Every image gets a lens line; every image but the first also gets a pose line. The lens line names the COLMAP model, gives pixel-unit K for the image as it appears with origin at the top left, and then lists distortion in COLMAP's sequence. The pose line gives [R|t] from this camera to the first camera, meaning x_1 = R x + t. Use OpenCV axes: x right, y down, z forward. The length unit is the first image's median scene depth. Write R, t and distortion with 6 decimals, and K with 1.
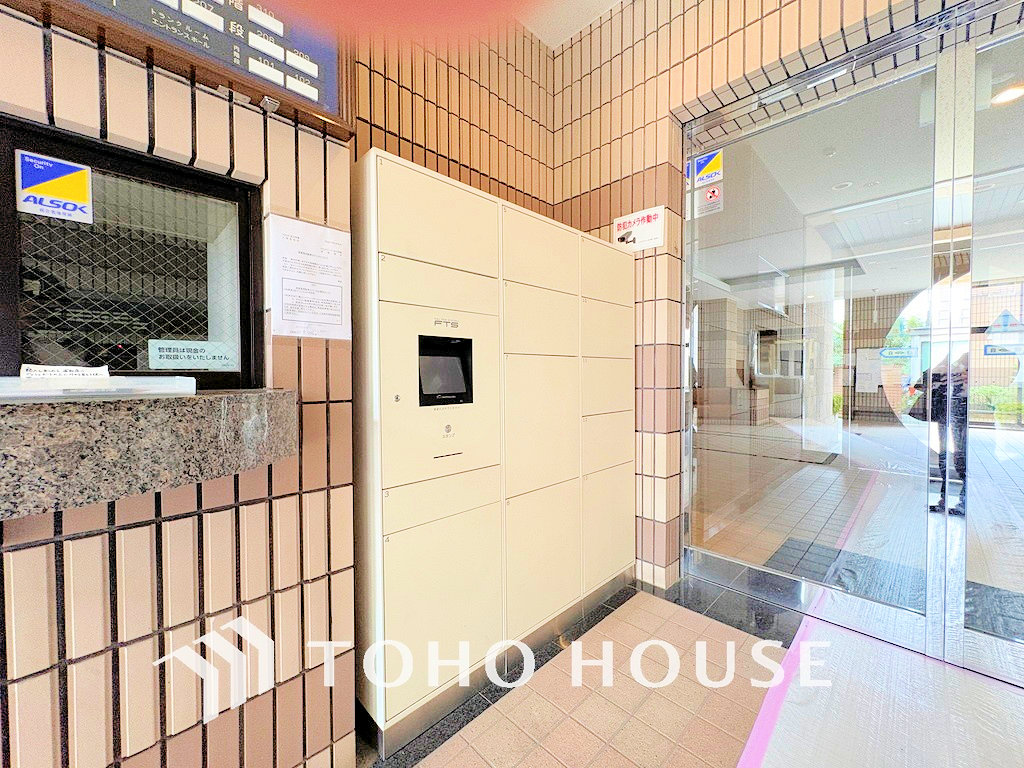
lens RADIAL K [[407.5, 0, 509.7], [0, 407.5, 382.9], [0, 0, 1]] dist [-0.002915, -0.000570]
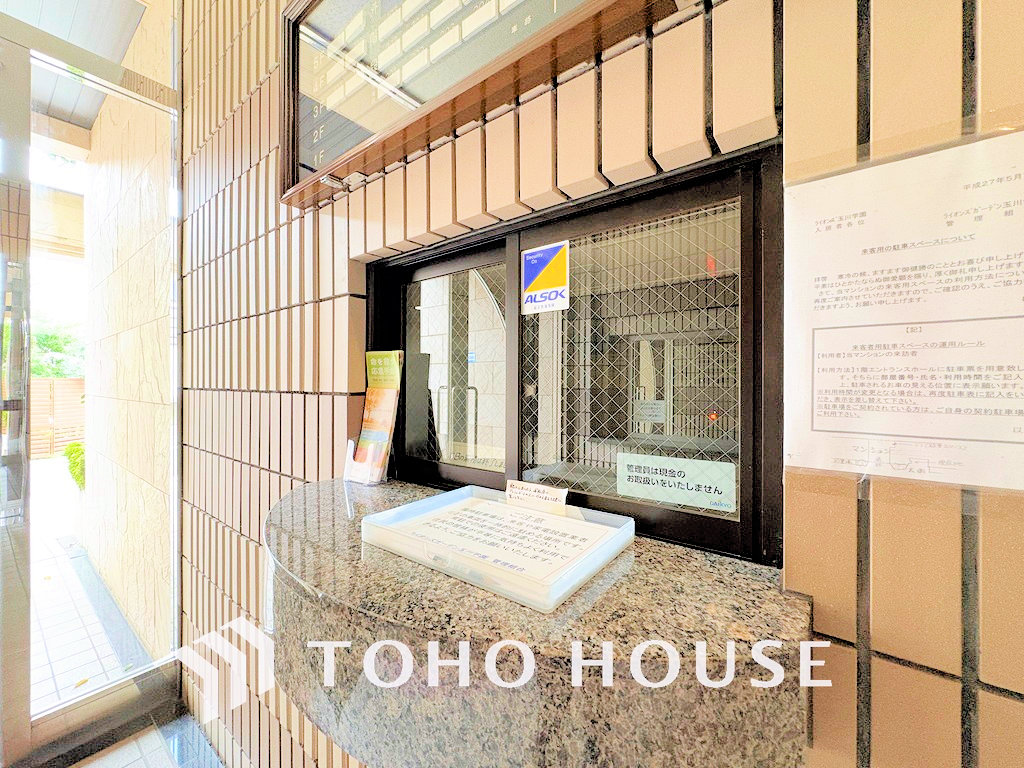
lens RADIAL K [[407.5, 0, 510.6], [0, 407.5, 383.4], [0, 0, 1]] dist [-0.002915, -0.000570]
pose [[0.130031, 0.001775, -0.991508, -0.190218], [-0.018276, 0.999833, -0.000607, -0.195971], [0.991341, 0.018200, 0.130042, 0.639590]]
